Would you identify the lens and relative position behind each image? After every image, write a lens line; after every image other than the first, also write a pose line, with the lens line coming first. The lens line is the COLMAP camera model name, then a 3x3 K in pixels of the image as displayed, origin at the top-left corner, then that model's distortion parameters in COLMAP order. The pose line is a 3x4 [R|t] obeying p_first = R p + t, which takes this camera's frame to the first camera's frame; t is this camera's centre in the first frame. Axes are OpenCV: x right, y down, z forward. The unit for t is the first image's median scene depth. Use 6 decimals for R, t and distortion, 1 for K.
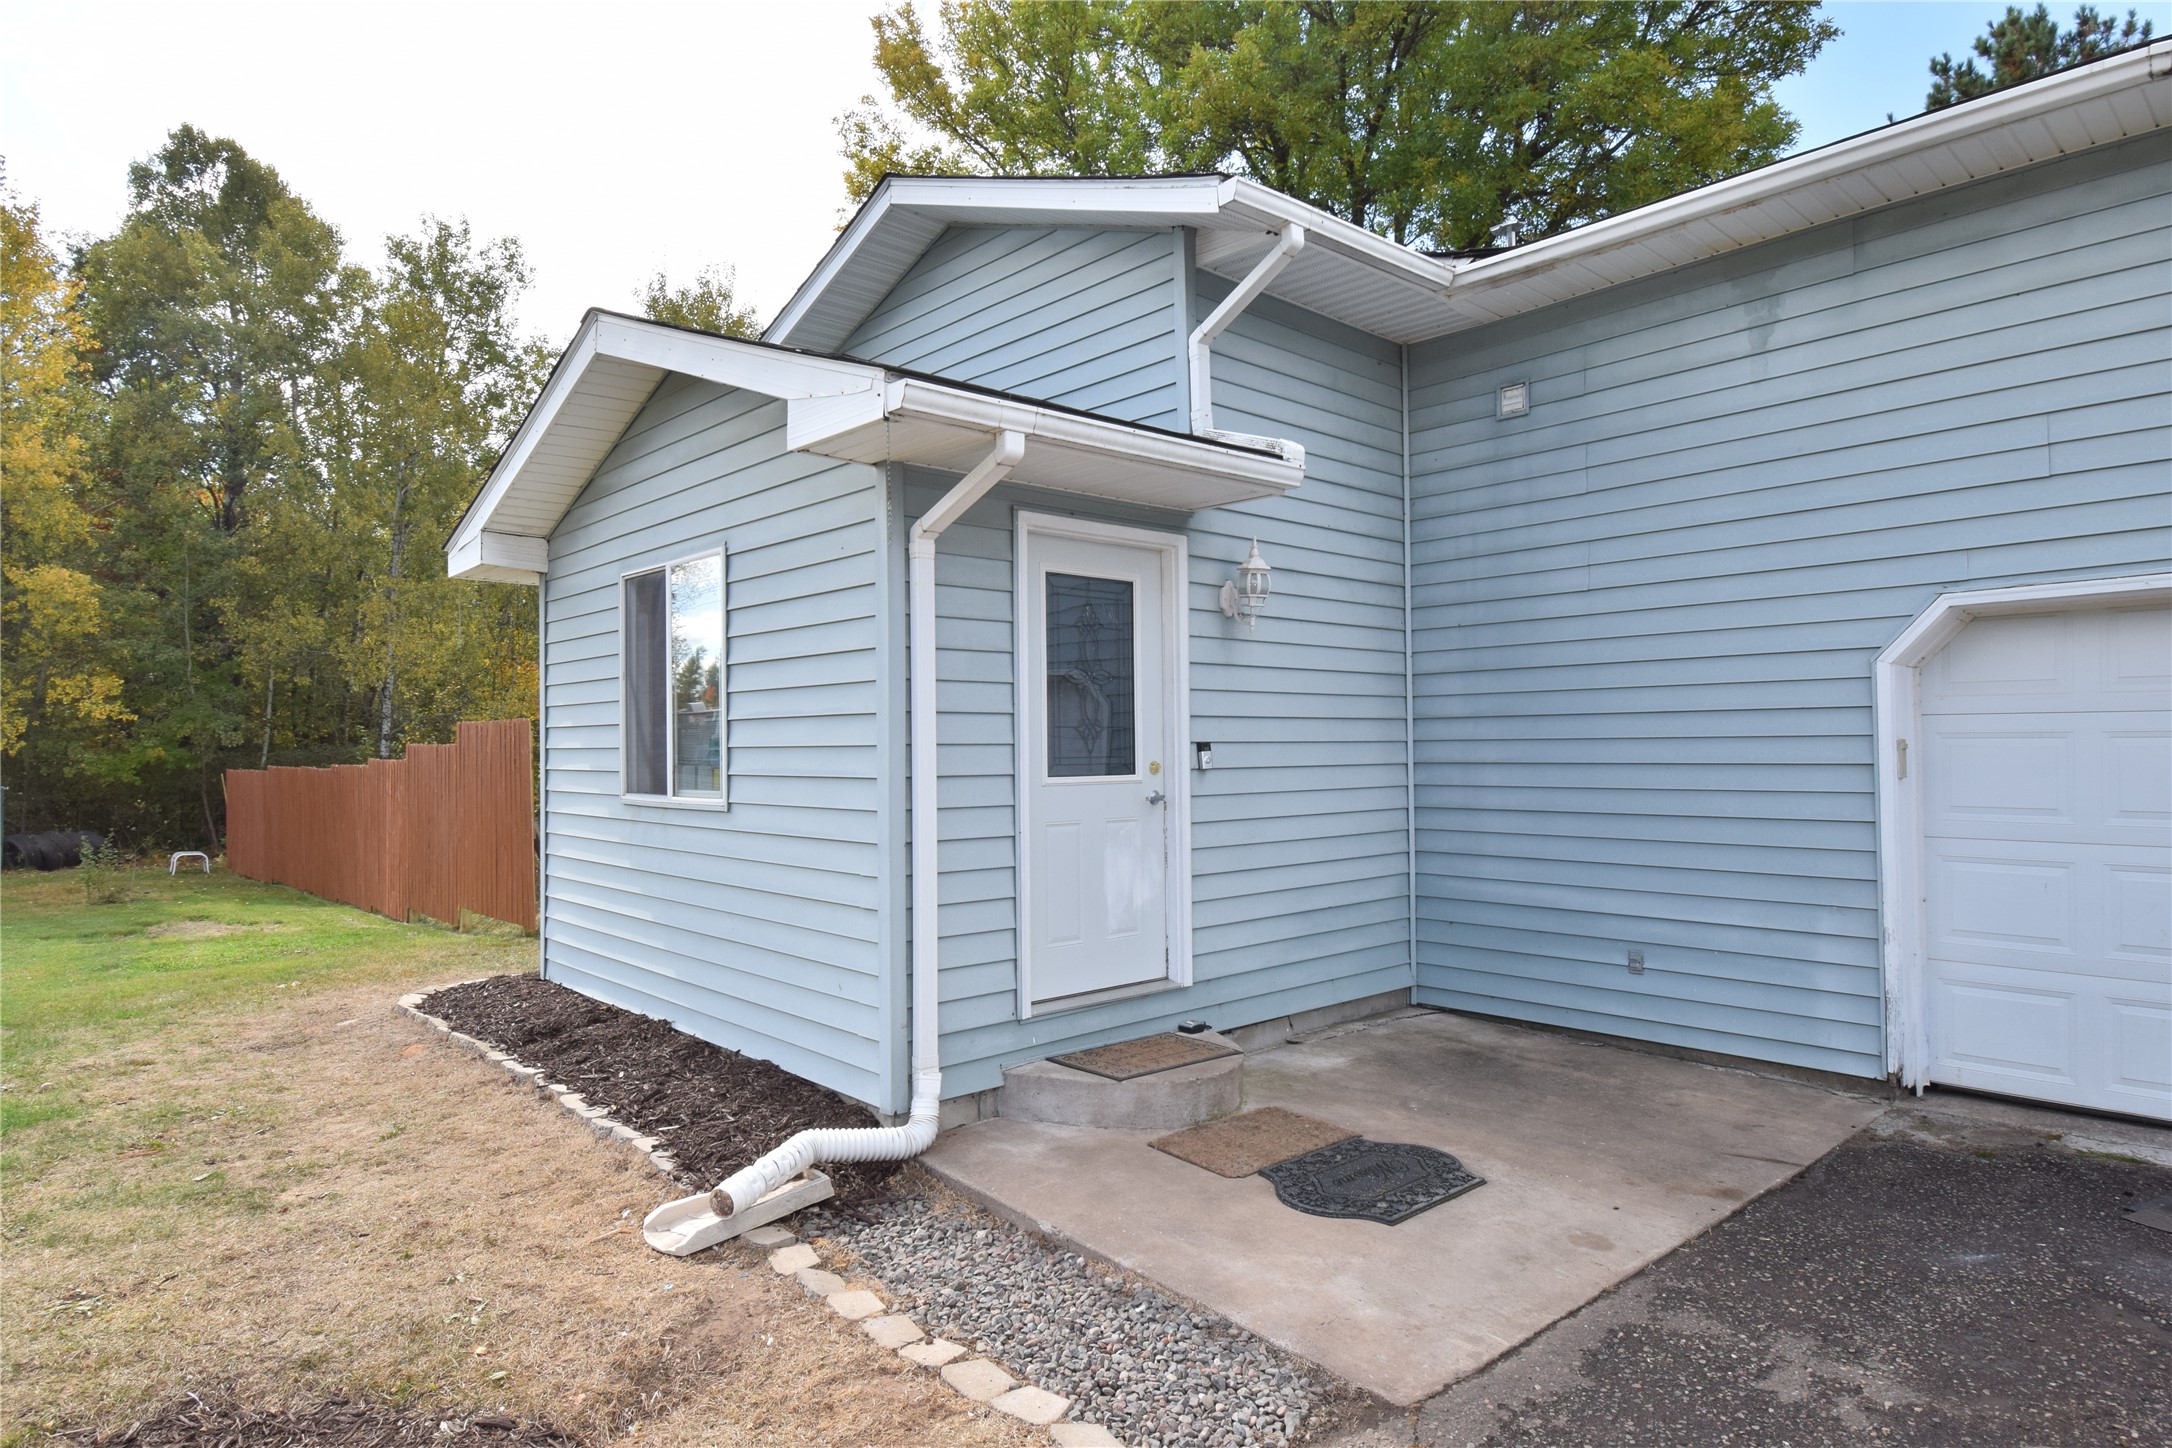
lens RADIAL K [[1263.8, 0, 1086.0], [0, 1263.8, 724.0], [0, 0, 1]] dist [0.014520, -0.026155]
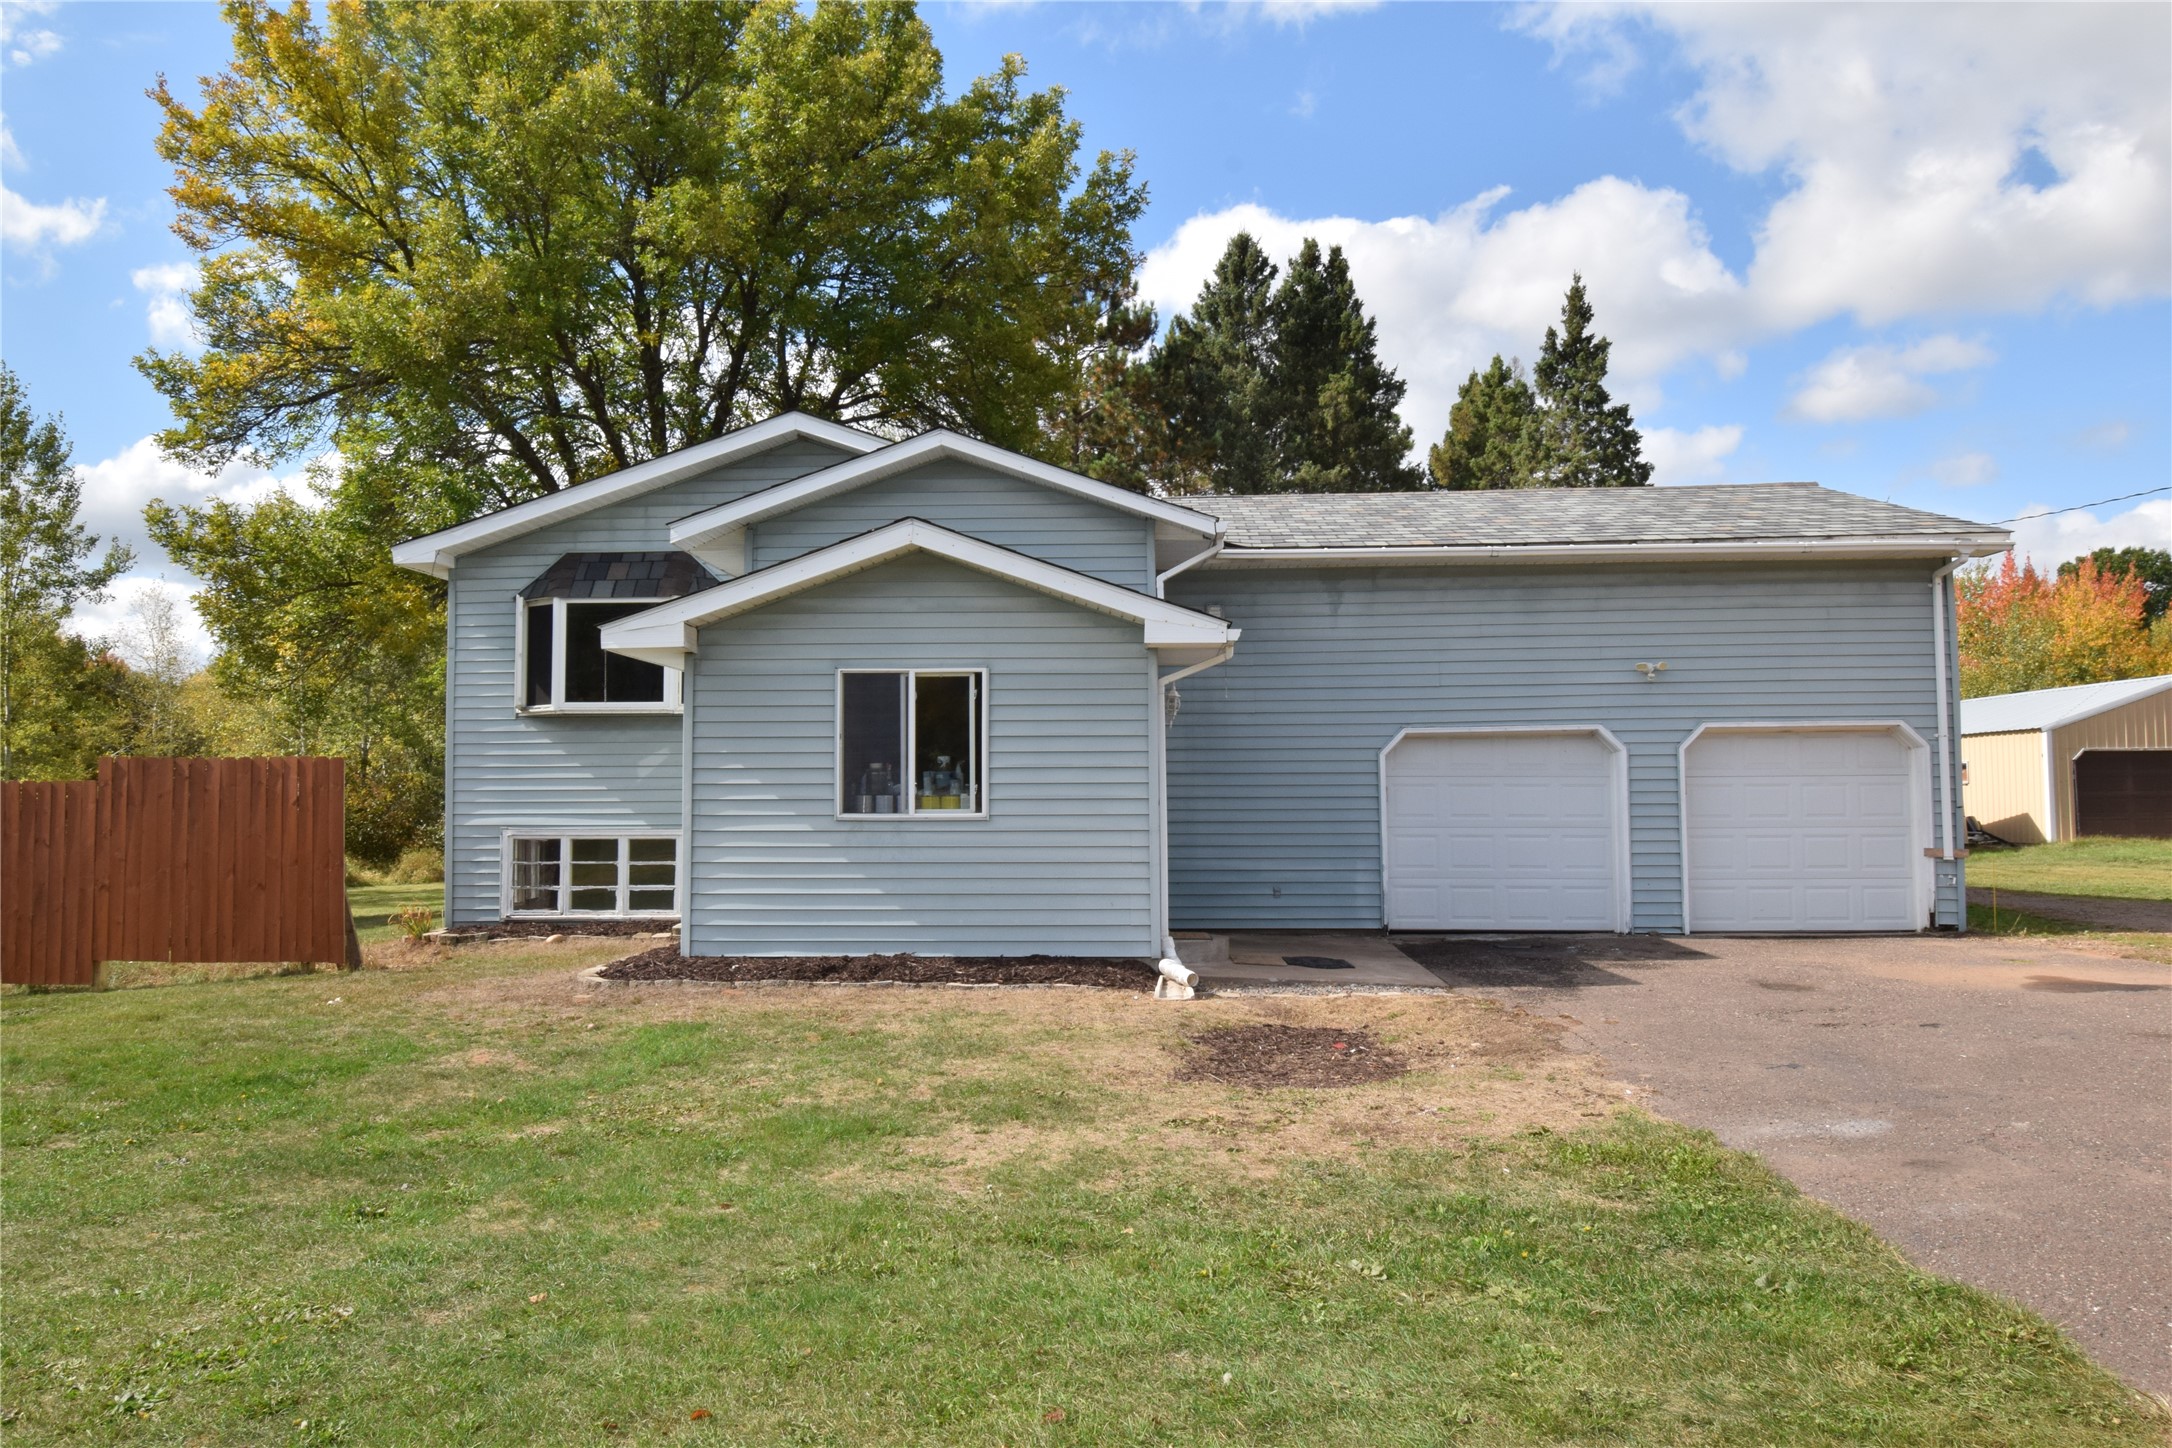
lens RADIAL K [[1457.4, 0, 1086.0], [0, 1457.4, 724.0], [0, 0, 1]] dist [0.010239, 0.002205]
pose [[0.707393, 0.041646, 0.705593, -1.735213], [-0.014170, 0.998898, -0.044751, 0.025987], [-0.706679, 0.021658, 0.707203, -0.565984]]
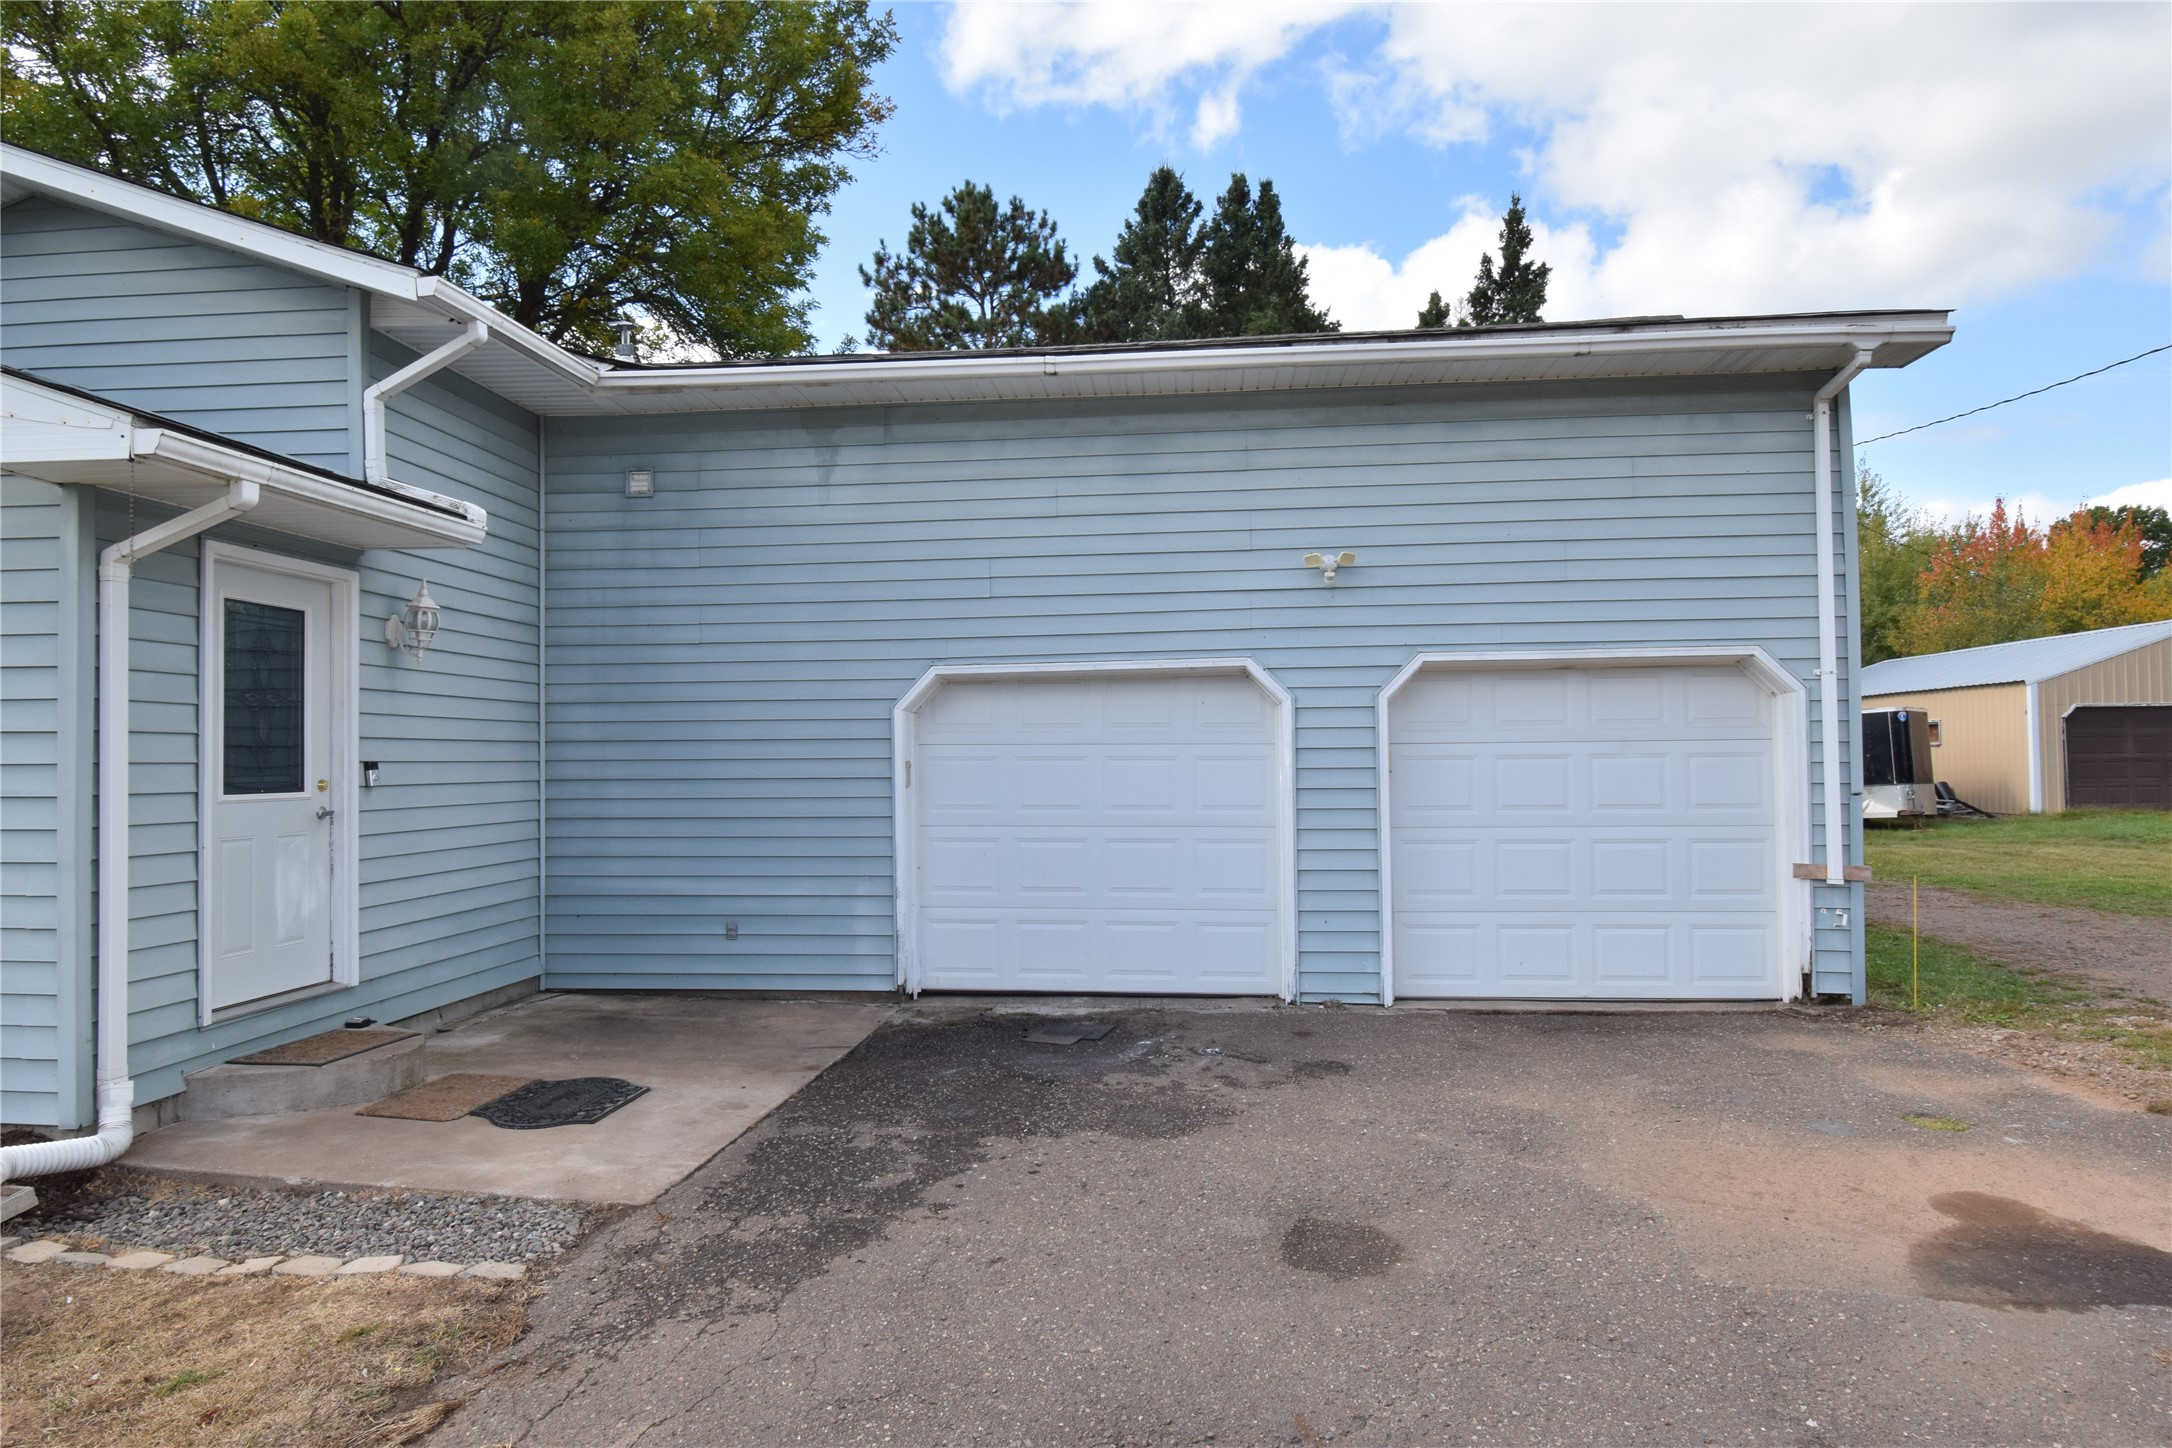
lens RADIAL K [[1292.3, 0, 1086.0], [0, 1292.3, 724.0], [0, 0, 1]] dist [0.031500, -0.033680]
pose [[0.743259, 0.021384, 0.668662, -0.222772], [-0.011134, 0.999746, -0.019596, -0.003501], [-0.668911, 0.007120, 0.743308, -0.277601]]
